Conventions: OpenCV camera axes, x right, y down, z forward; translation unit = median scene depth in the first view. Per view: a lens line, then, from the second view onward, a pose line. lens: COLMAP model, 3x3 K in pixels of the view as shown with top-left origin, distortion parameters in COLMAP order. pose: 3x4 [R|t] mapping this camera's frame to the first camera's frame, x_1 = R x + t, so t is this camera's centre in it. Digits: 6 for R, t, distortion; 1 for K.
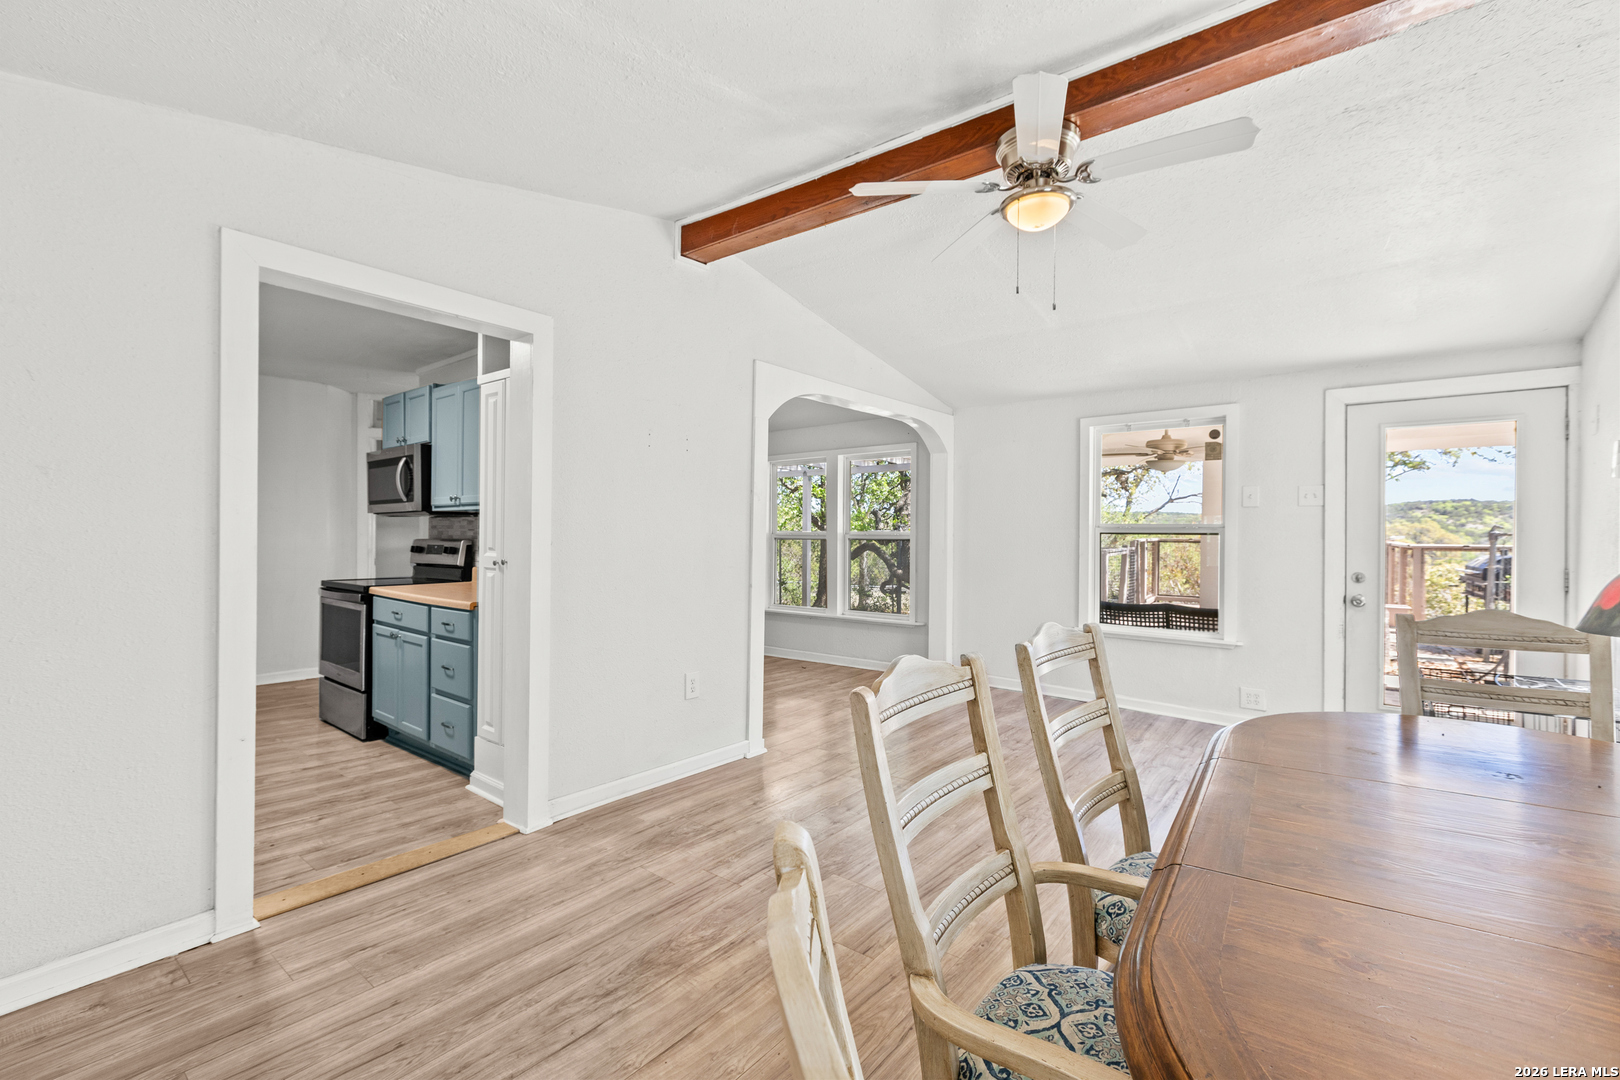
lens RADIAL K [[720.3, 0, 812.6], [0, 720.3, 533.2], [0, 0, 1]] dist [0.000663, -0.000005]
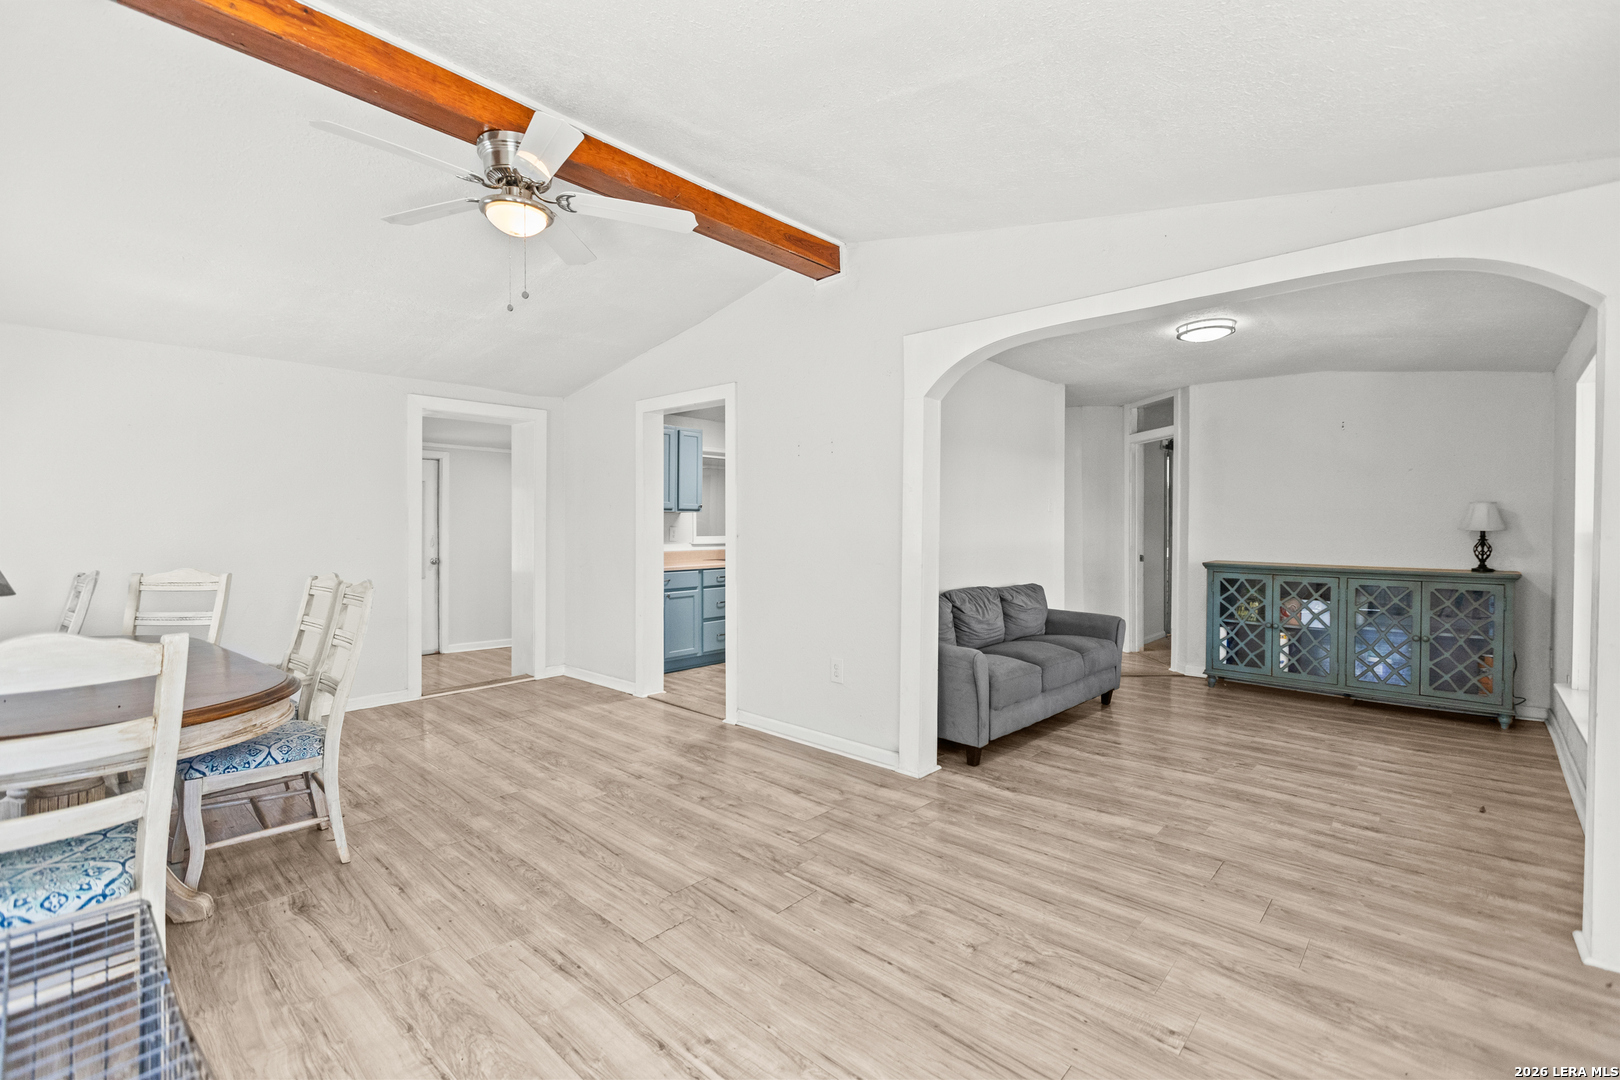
lens RADIAL K [[720.3, 0, 801.5], [0, 720.3, 530.9], [0, 0, 1]] dist [0.000663, -0.000005]
pose [[-0.083533, 0.003475, -0.996499, 0.760377], [-0.008477, 0.999955, 0.004197, -0.003707], [0.996469, 0.008798, -0.083500, 0.857565]]
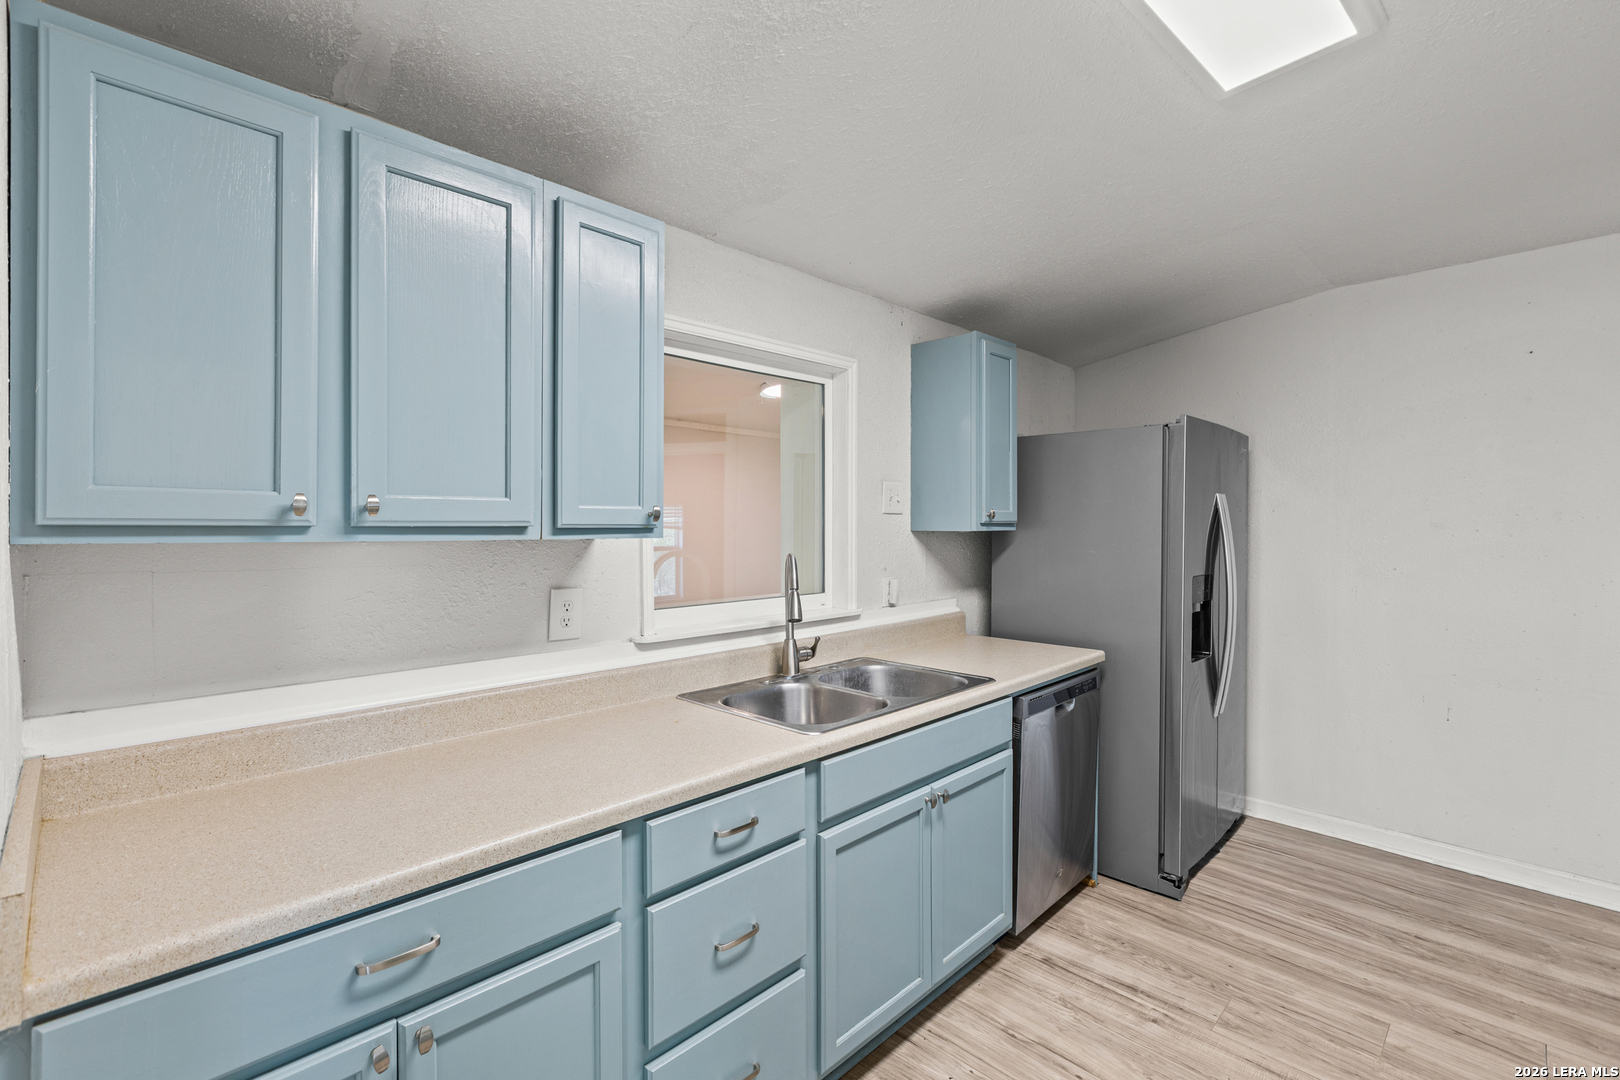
lens RADIAL K [[720.3, 0, 812.7], [0, 720.3, 526.3], [0, 0, 1]] dist [0.000663, -0.000005]
pose [[-0.115478, -0.005734, -0.993293, -0.340296], [-0.001032, 0.999983, -0.005653, -0.038357], [0.993310, 0.000372, -0.115482, 0.650515]]
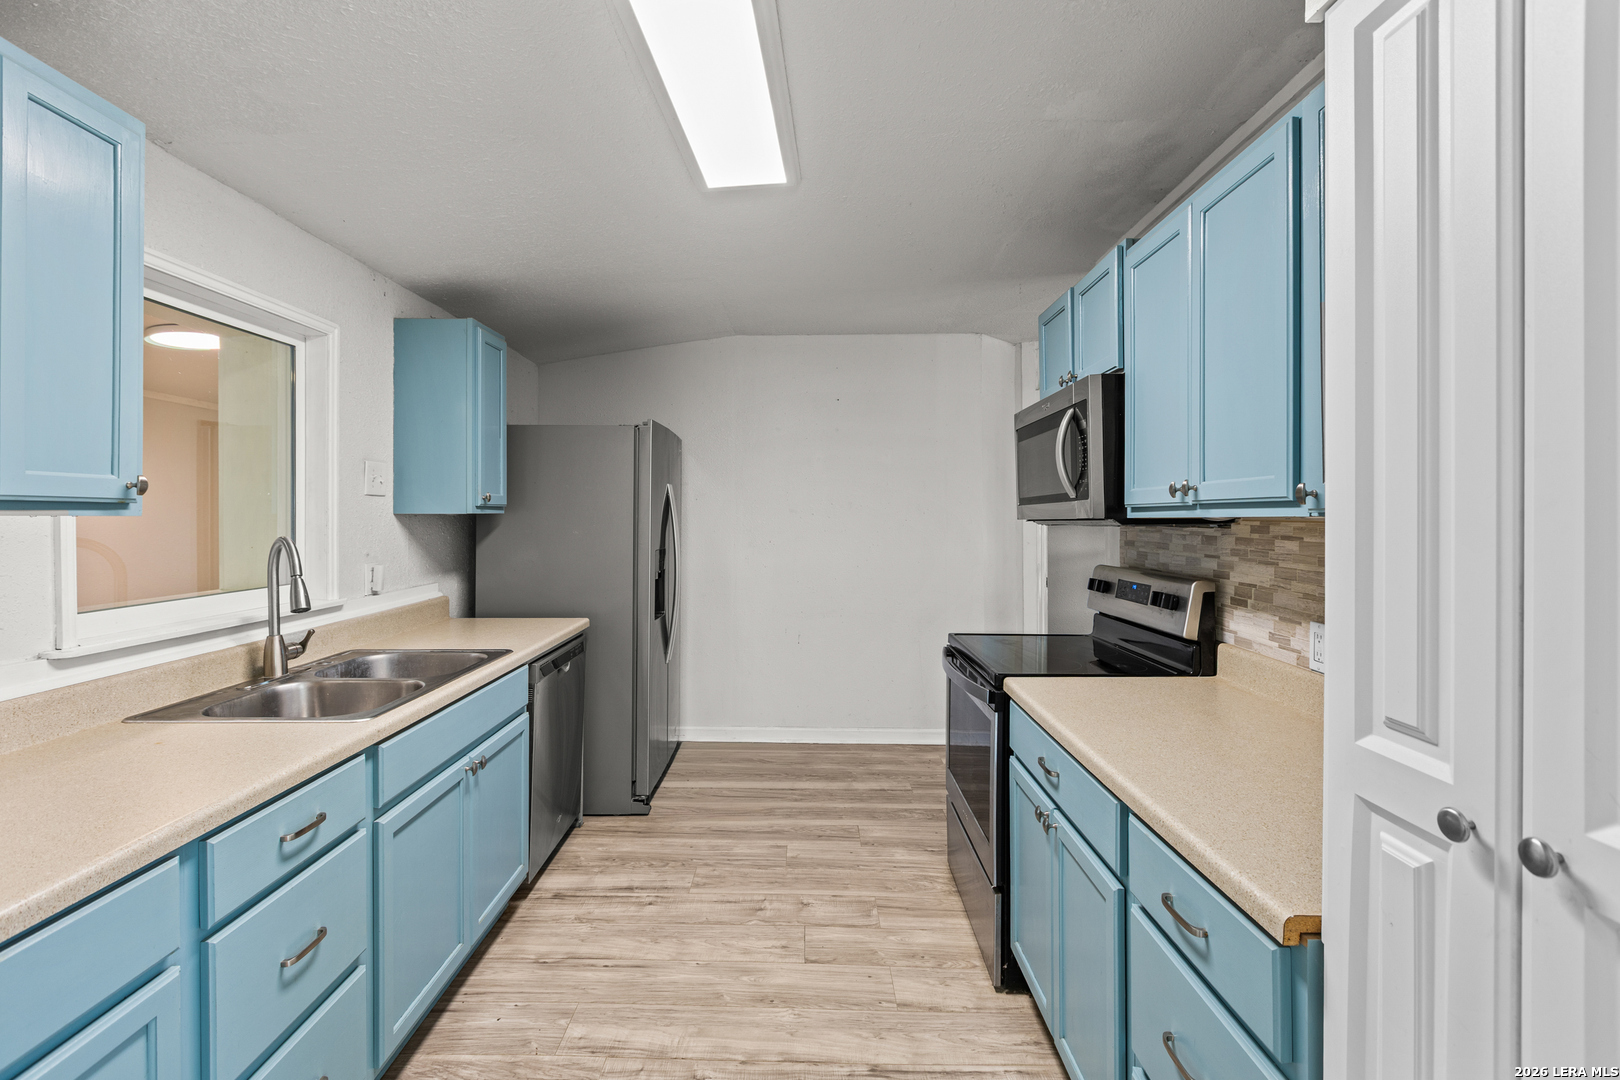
lens RADIAL K [[720.3, 0, 796.8], [0, 720.3, 513.1], [0, 0, 1]] dist [0.000663, -0.000005]
pose [[0.612122, -0.010911, -0.790688, -0.297151], [0.005249, 0.999939, -0.009735, -0.030861], [0.790746, 0.001809, 0.612142, 0.558370]]
